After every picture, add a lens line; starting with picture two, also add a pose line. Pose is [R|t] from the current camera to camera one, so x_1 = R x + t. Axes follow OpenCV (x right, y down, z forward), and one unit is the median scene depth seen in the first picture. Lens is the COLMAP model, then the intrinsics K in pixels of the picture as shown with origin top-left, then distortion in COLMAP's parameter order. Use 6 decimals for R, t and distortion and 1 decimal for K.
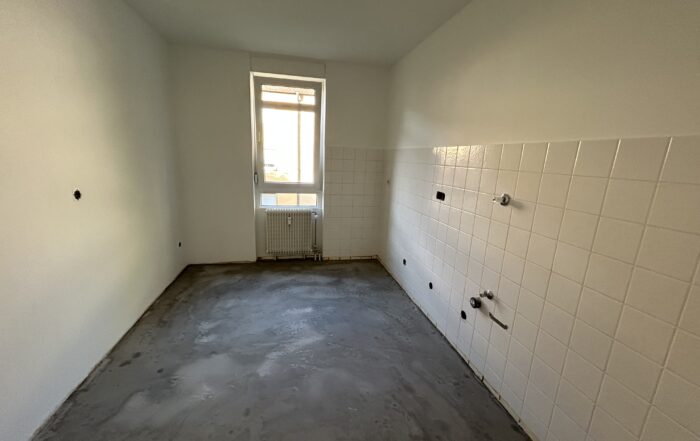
lens RADIAL K [[283.7, 0, 348.8], [0, 283.7, 219.8], [0, 0, 1]] dist [0.001493, 0.000152]
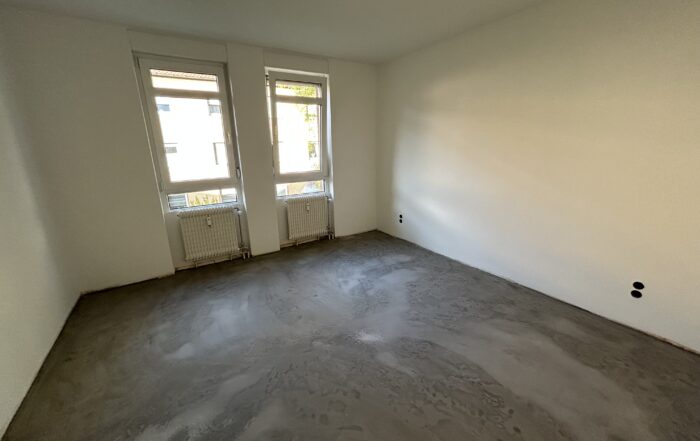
lens RADIAL K [[283.7, 0, 352.3], [0, 283.7, 222.4], [0, 0, 1]] dist [0.001493, 0.000152]
pose [[0.924511, -0.158298, 0.346730, -0.415061], [0.140266, 0.987141, 0.076672, 0.001801], [-0.354408, -0.022250, 0.934826, -0.071906]]
